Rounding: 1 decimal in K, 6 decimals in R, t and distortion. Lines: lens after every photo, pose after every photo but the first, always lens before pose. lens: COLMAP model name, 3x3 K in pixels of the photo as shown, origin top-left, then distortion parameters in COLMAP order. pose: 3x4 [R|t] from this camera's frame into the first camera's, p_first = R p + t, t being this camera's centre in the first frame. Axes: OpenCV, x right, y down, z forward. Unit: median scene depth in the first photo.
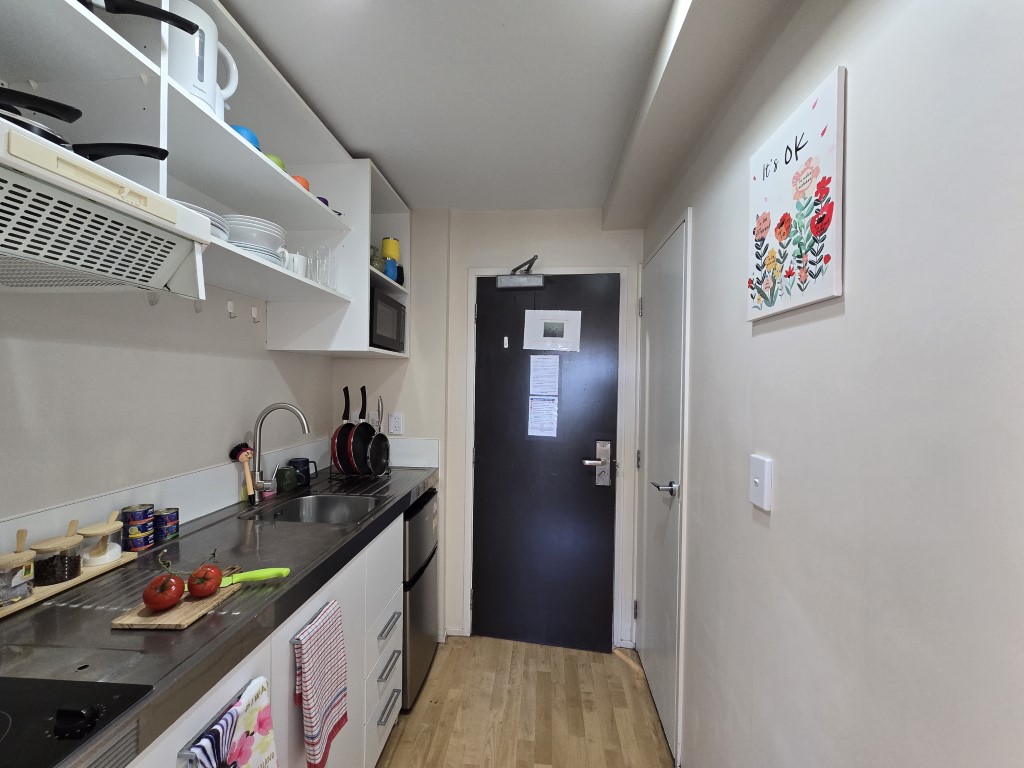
lens RADIAL K [[420.5, 0, 508.0], [0, 420.5, 387.2], [0, 0, 1]] dist [-0.002906, 0.000959]
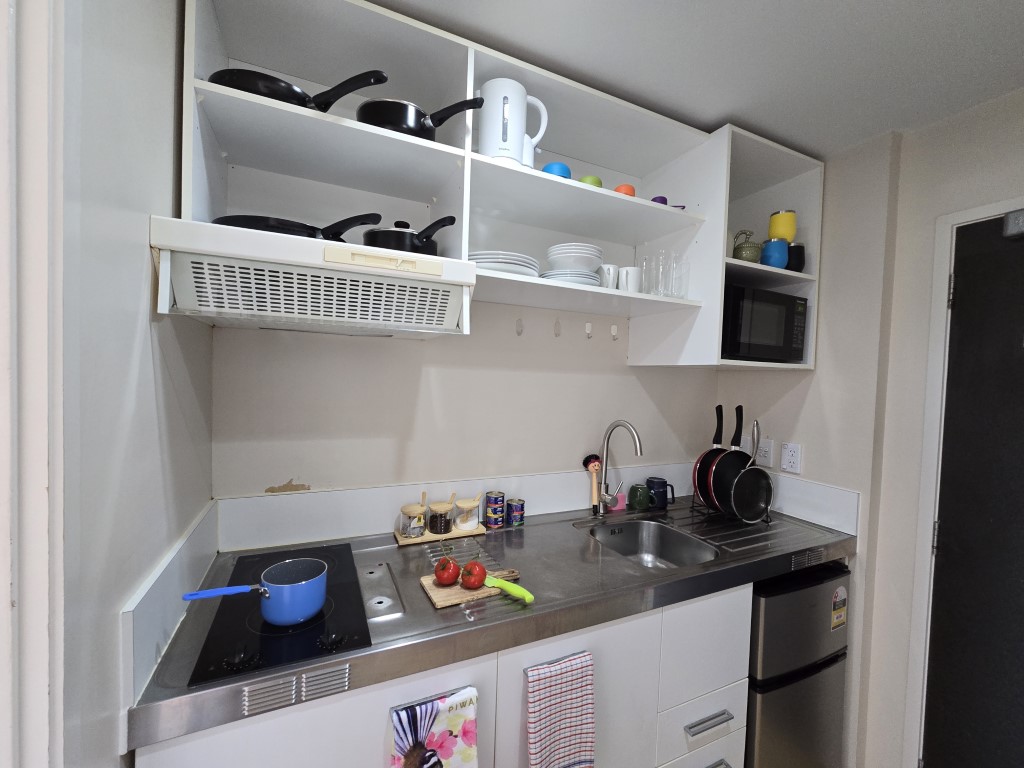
lens RADIAL K [[416.4, 0, 507.0], [0, 416.4, 388.2], [0, 0, 1]] dist [-0.003212, 0.000286]
pose [[0.495374, 0.029851, -0.868167, 0.176071], [-0.036097, 0.999254, 0.013761, -0.042277], [0.867930, 0.024521, 0.496081, 0.280768]]
